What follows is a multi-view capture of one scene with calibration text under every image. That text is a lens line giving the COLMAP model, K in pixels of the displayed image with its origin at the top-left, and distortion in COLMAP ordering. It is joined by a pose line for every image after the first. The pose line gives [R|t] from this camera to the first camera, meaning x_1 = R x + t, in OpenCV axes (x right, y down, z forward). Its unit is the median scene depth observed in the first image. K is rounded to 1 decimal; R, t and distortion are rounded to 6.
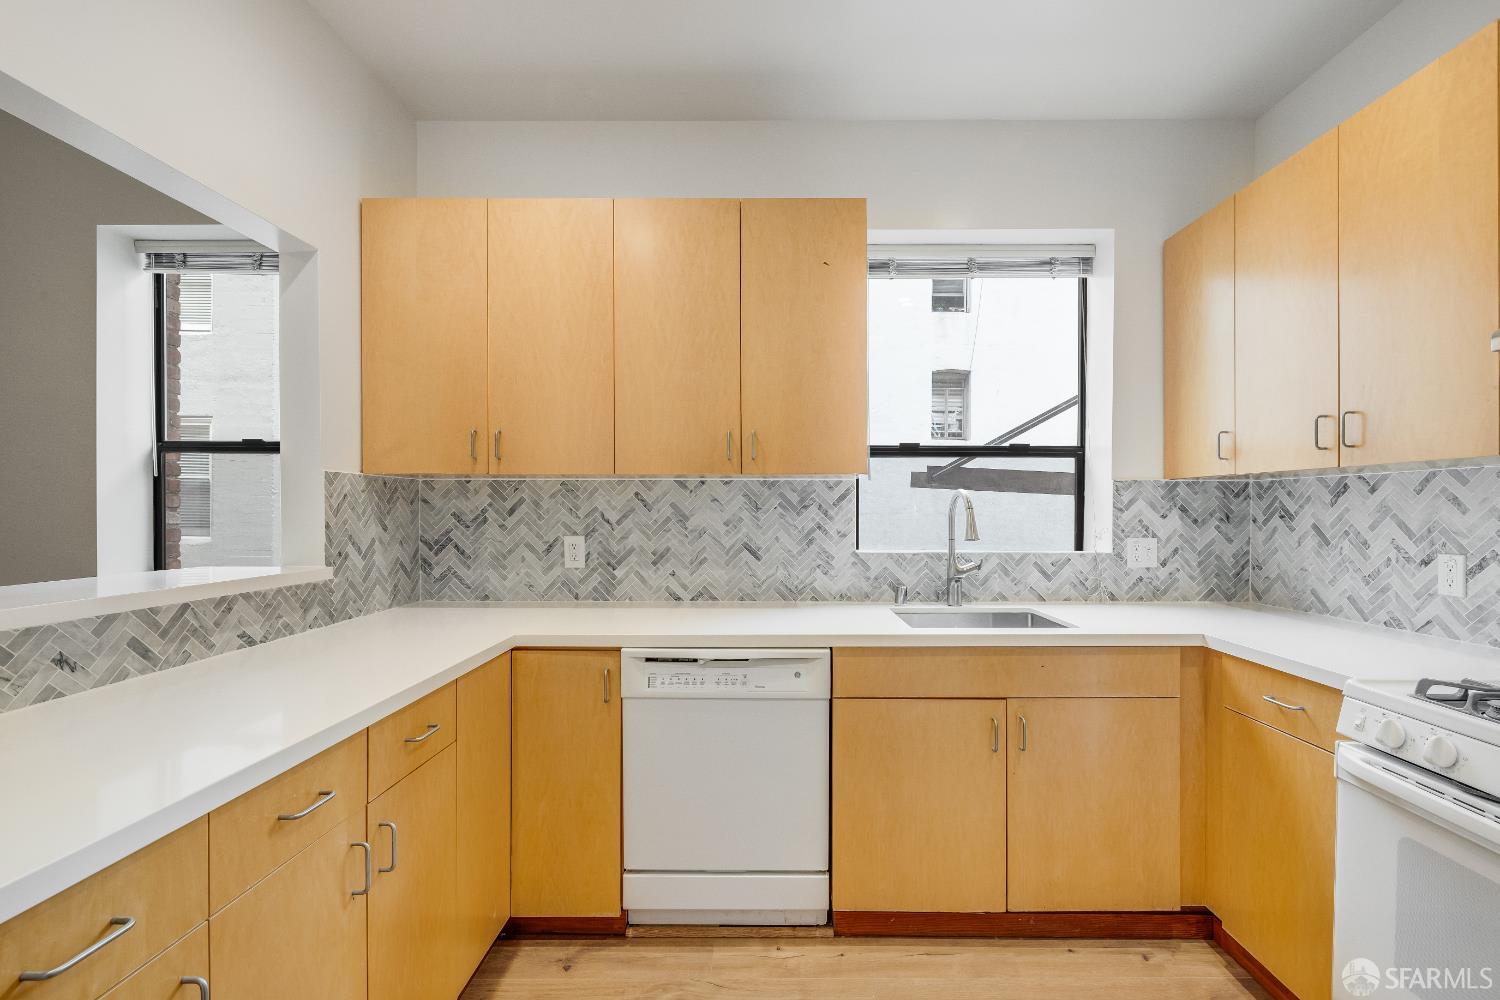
lens RADIAL K [[649.9, 0, 810.8], [0, 649.9, 486.9], [0, 0, 1]] dist [-0.001026, -0.000415]
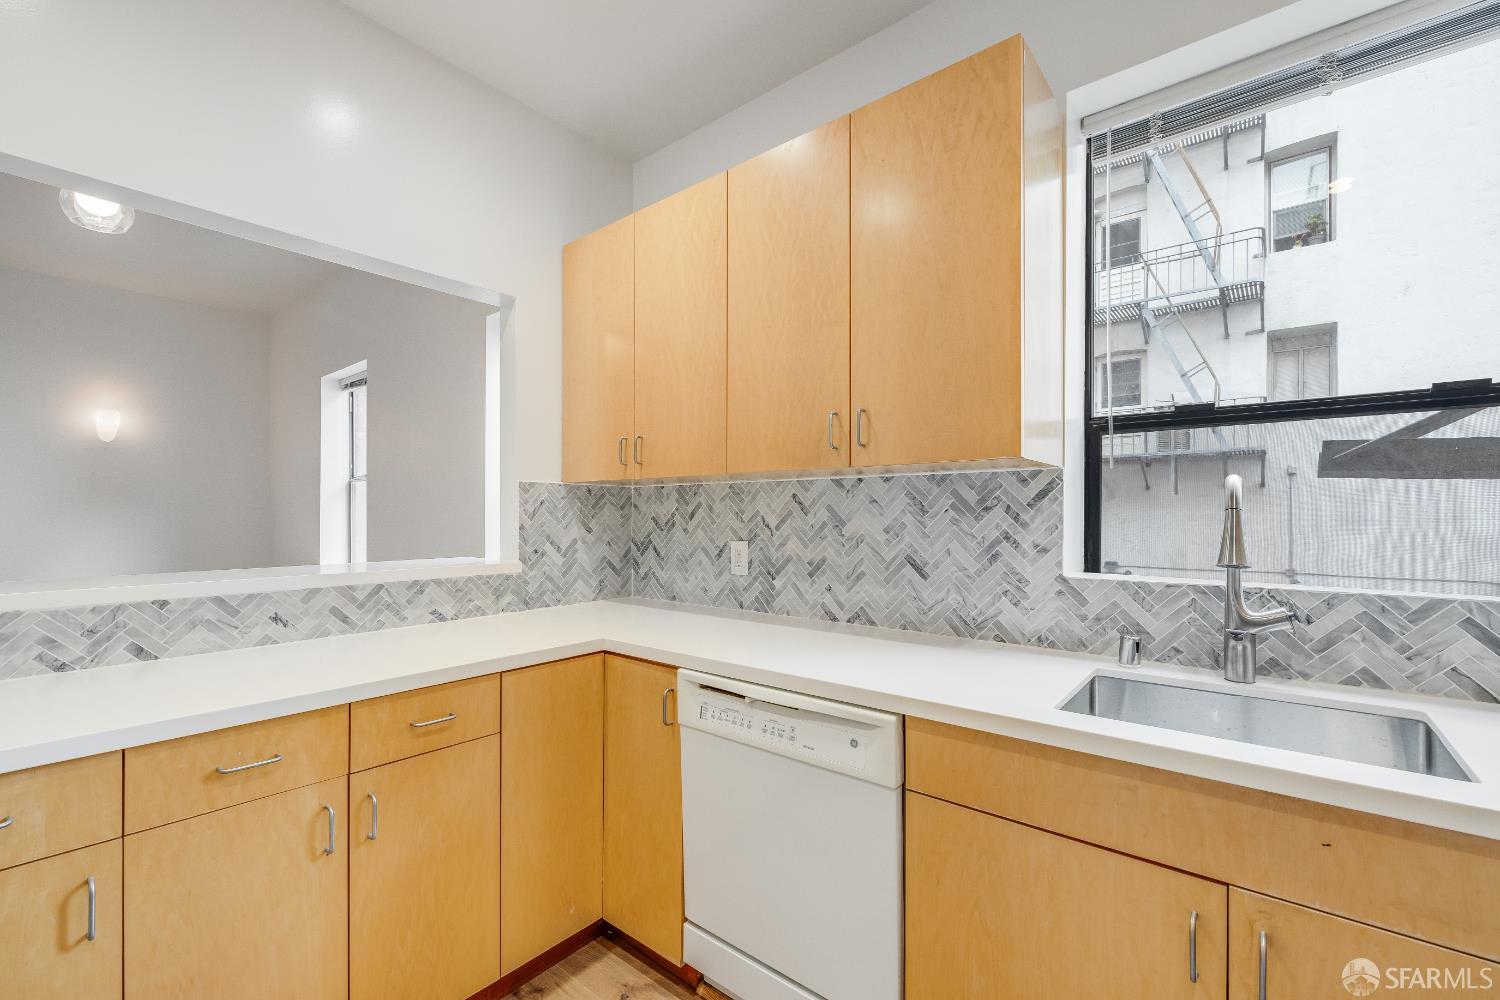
lens RADIAL K [[649.9, 0, 766.5], [0, 649.9, 501.1], [0, 0, 1]] dist [-0.001026, -0.000415]
pose [[0.749542, -0.016009, -0.661764, 0.343827], [0.023794, 0.999713, 0.002766, 0.017358], [0.661529, -0.017820, 0.749707, 0.364294]]
